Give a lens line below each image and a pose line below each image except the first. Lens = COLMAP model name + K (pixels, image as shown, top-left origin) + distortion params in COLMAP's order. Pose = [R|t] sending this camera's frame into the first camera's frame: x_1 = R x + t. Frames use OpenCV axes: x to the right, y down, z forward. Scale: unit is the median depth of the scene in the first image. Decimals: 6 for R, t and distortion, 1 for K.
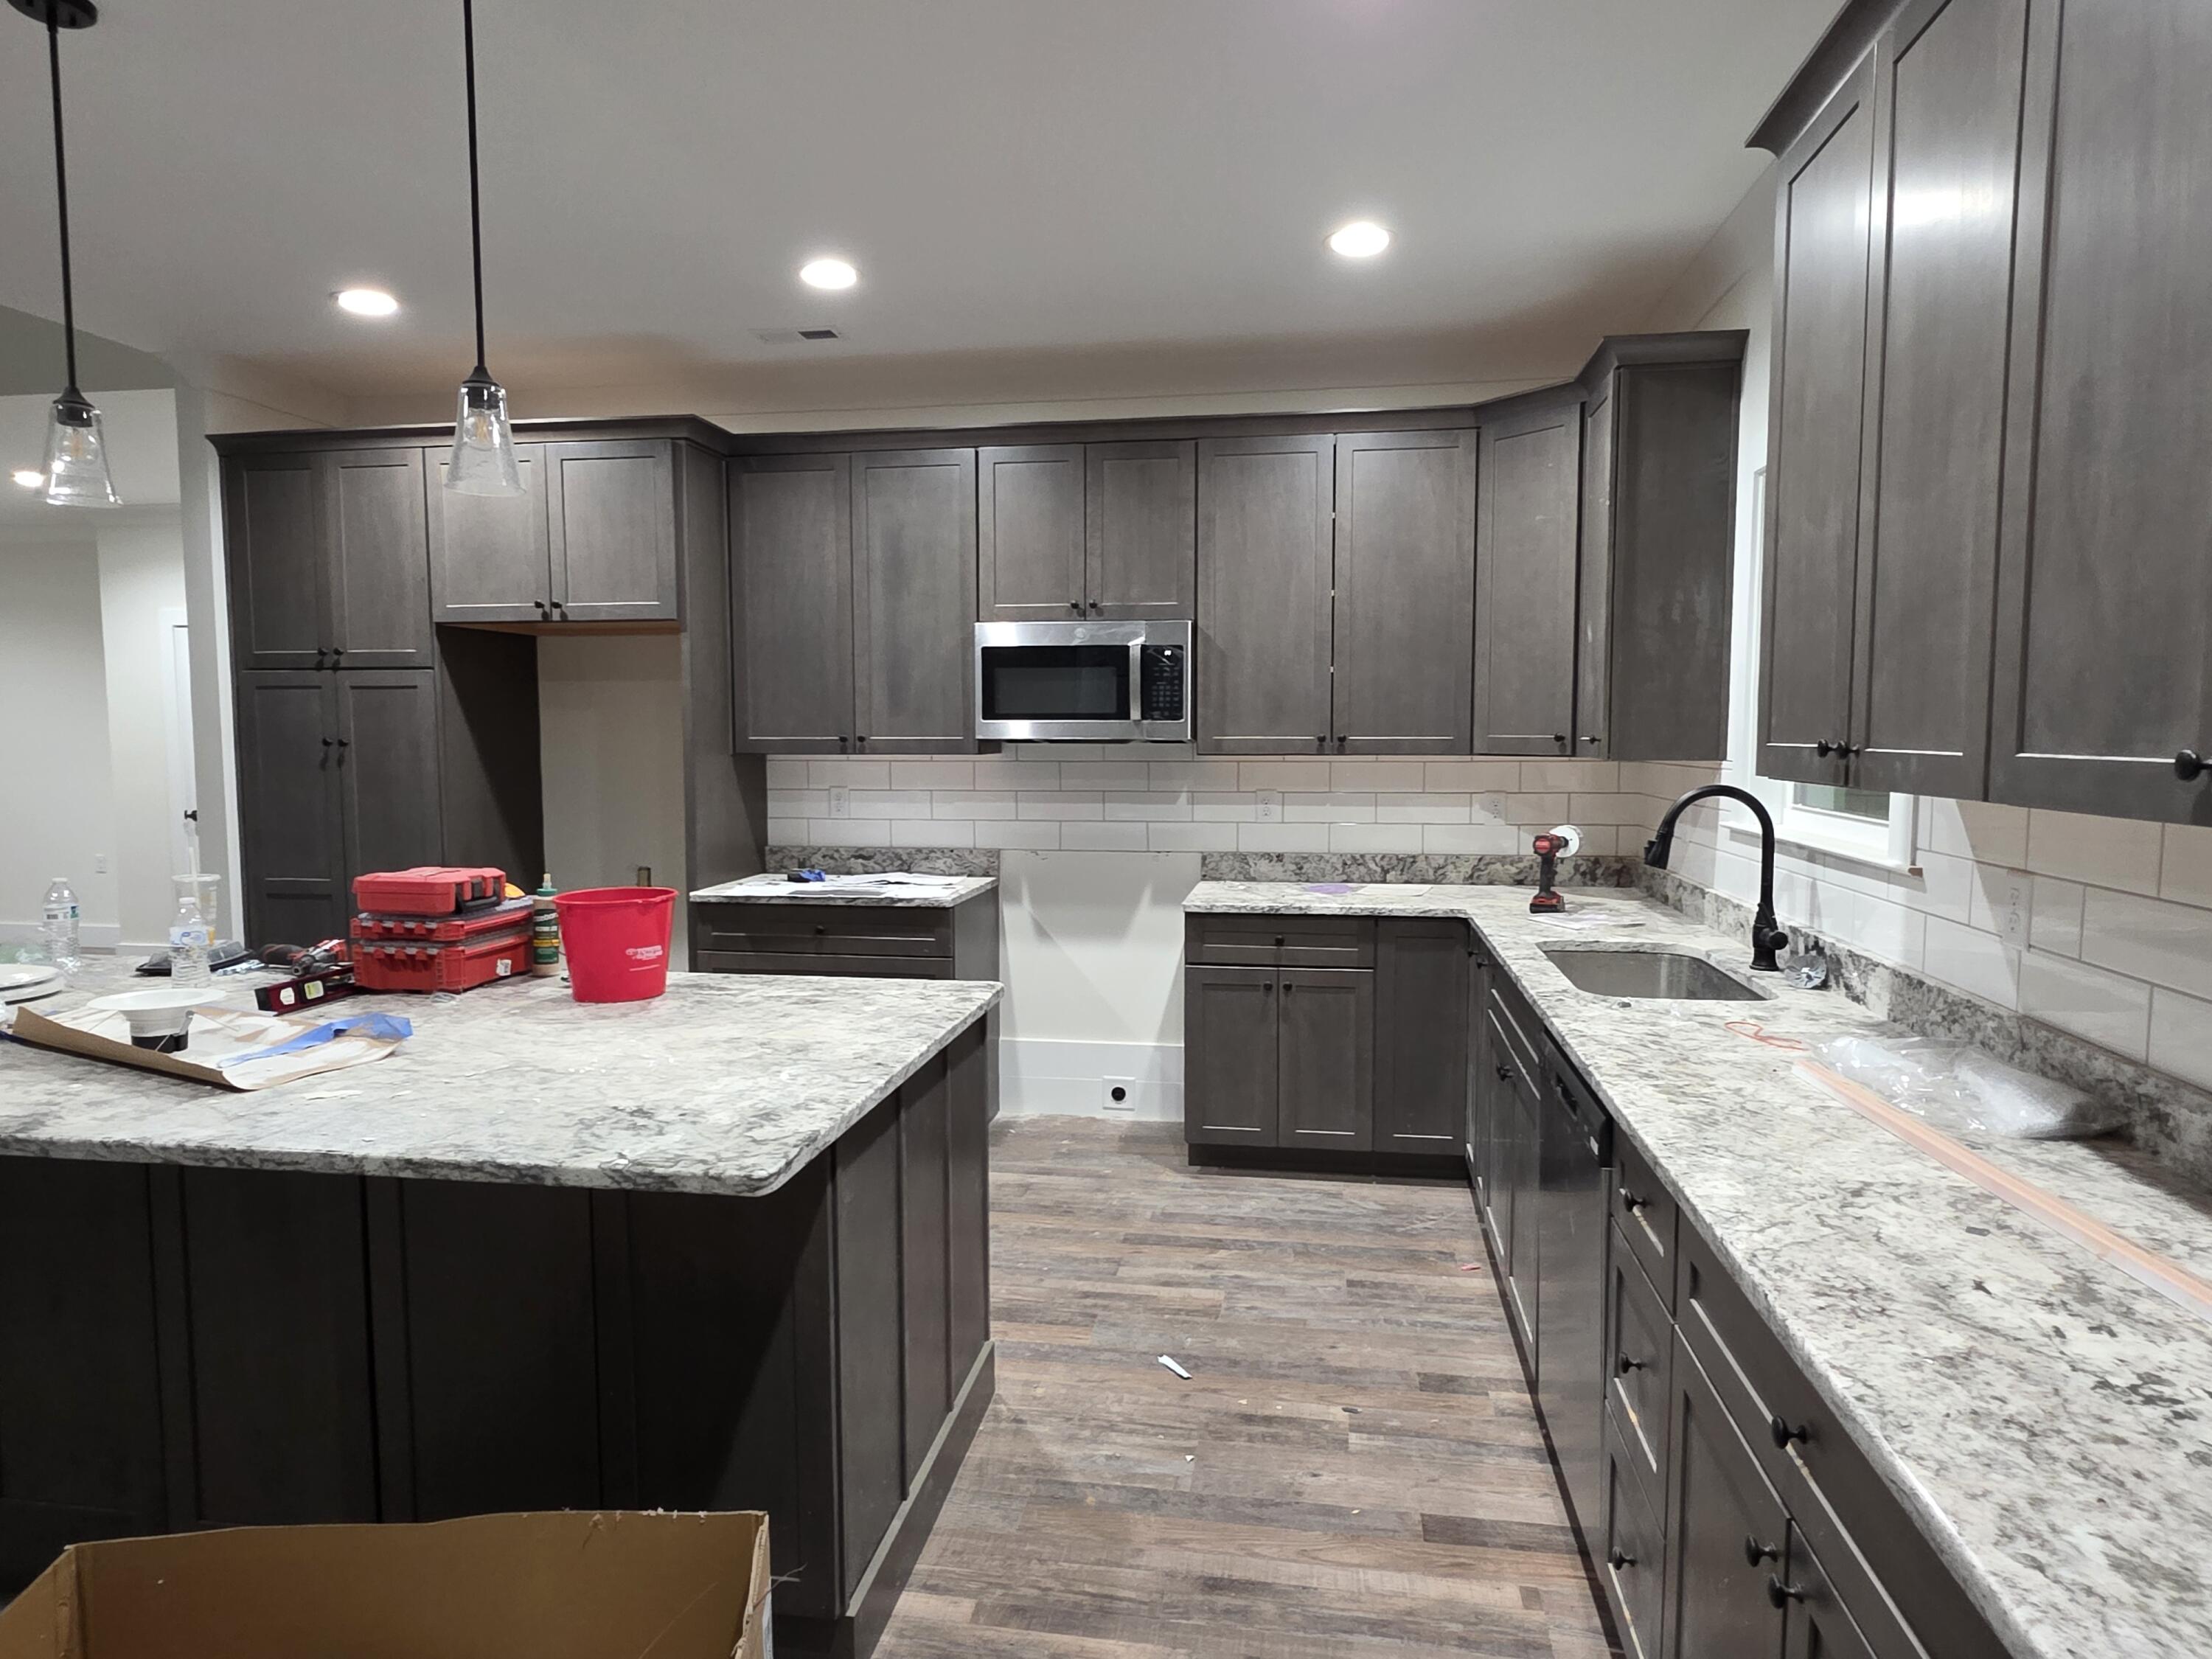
lens RADIAL K [[1307.3, 0, 1119.6], [0, 1307.3, 828.2], [0, 0, 1]] dist [0.004536, -0.002648]
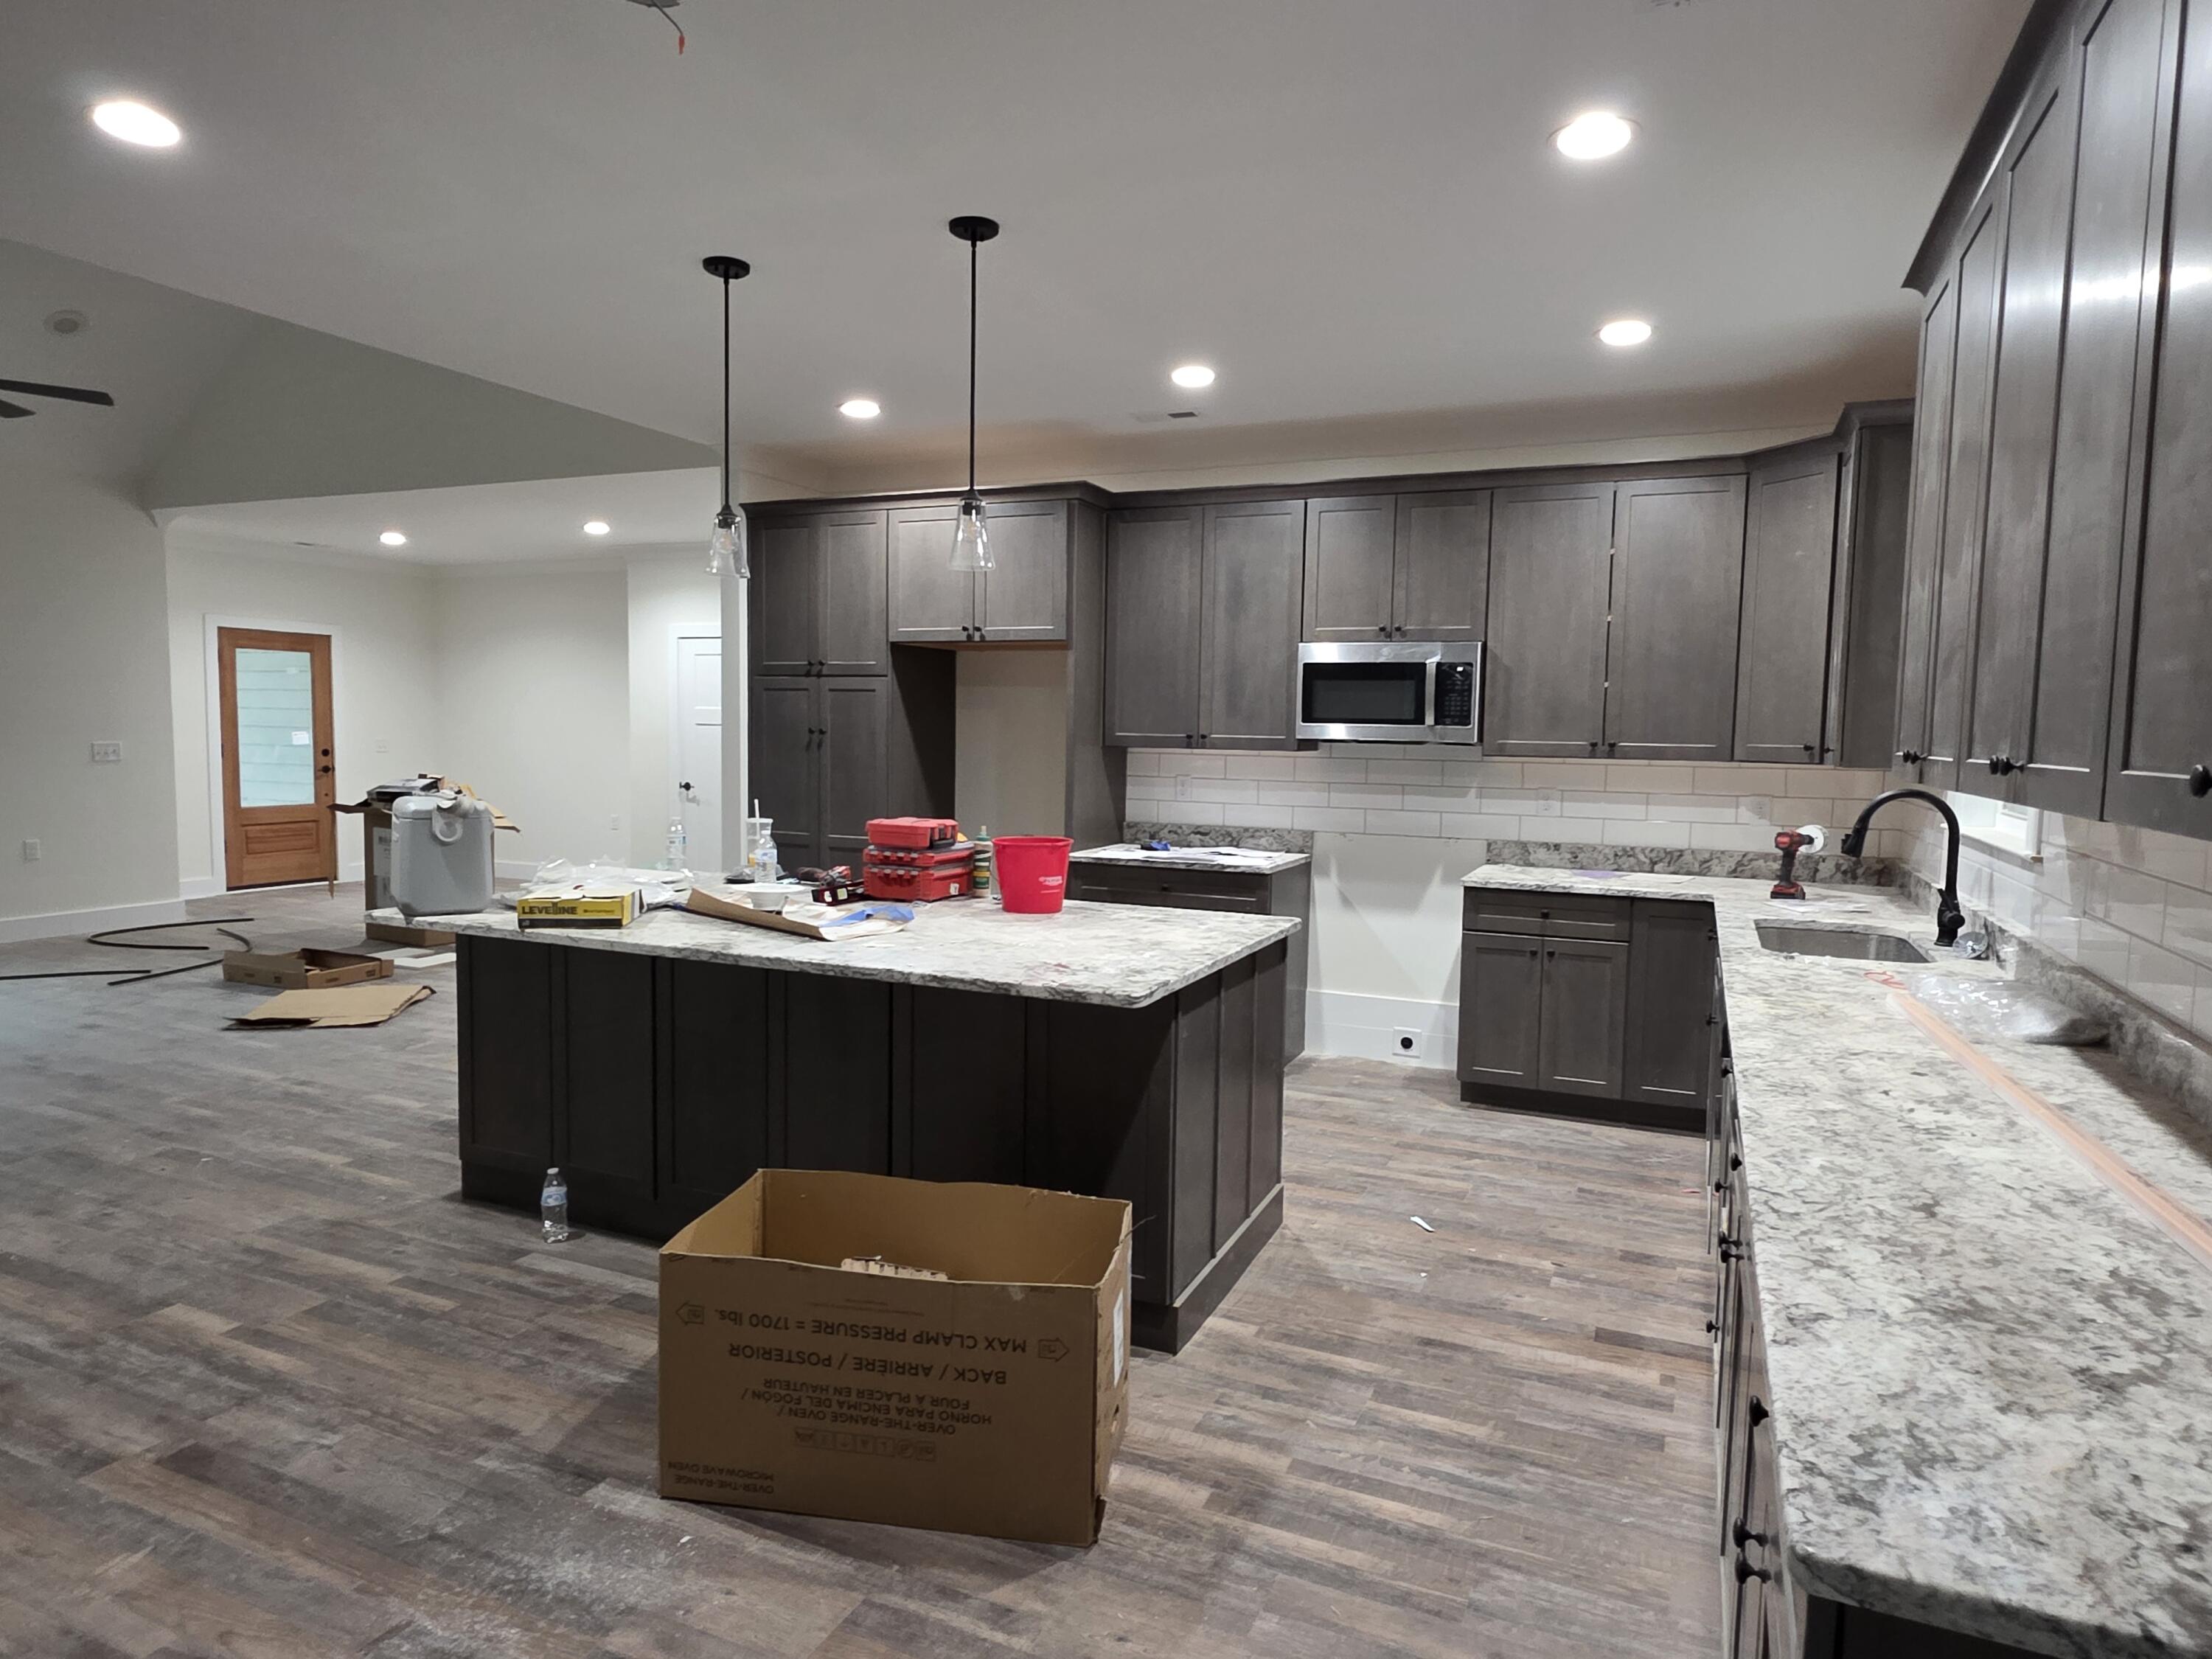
lens RADIAL K [[1307.3, 0, 1113.3], [0, 1307.3, 830.6], [0, 0, 1]] dist [0.004536, -0.002648]
pose [[0.965702, 0.039146, -0.256683, 0.048093], [-0.038912, 0.999225, 0.005991, 0.019502], [0.256719, 0.004202, 0.966477, -0.253945]]
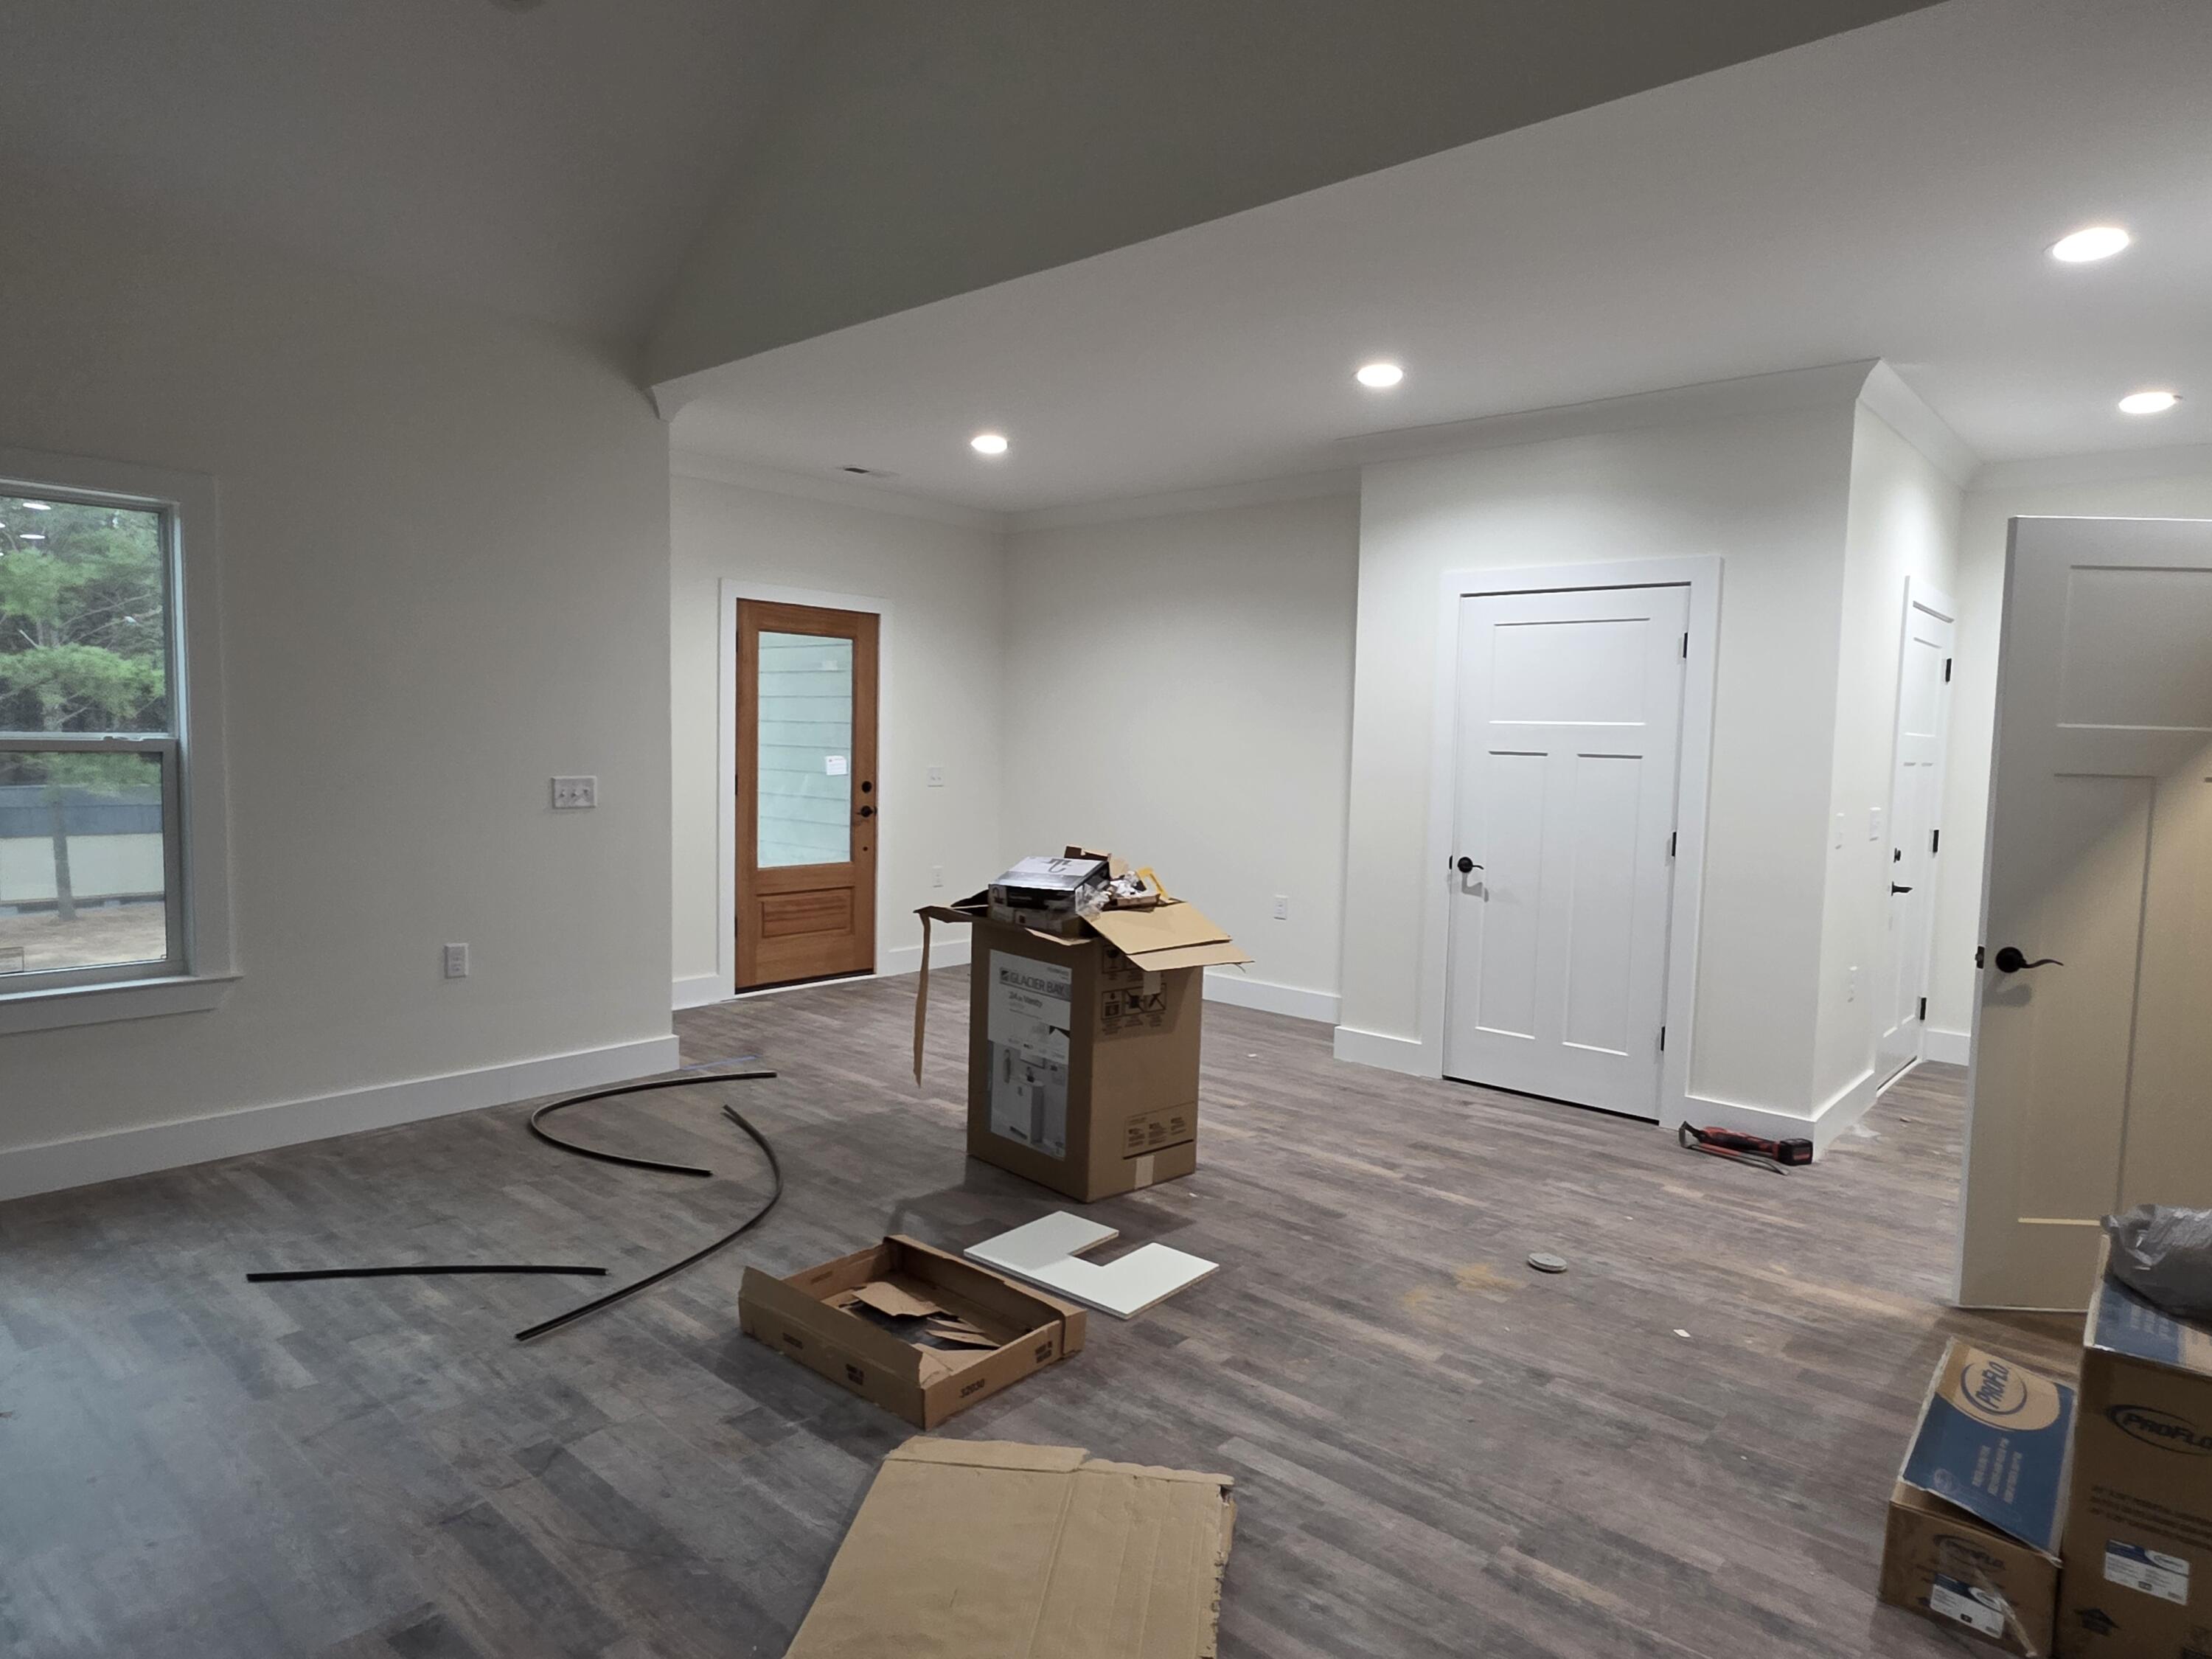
lens RADIAL K [[1307.3, 0, 1117.8], [0, 1307.3, 835.6], [0, 0, 1]] dist [0.004536, -0.002648]
pose [[0.844009, 0.063902, -0.532508, -0.987206], [-0.066670, 0.997676, 0.014052, -0.045622], [0.532169, 0.023642, 0.846308, 0.613518]]
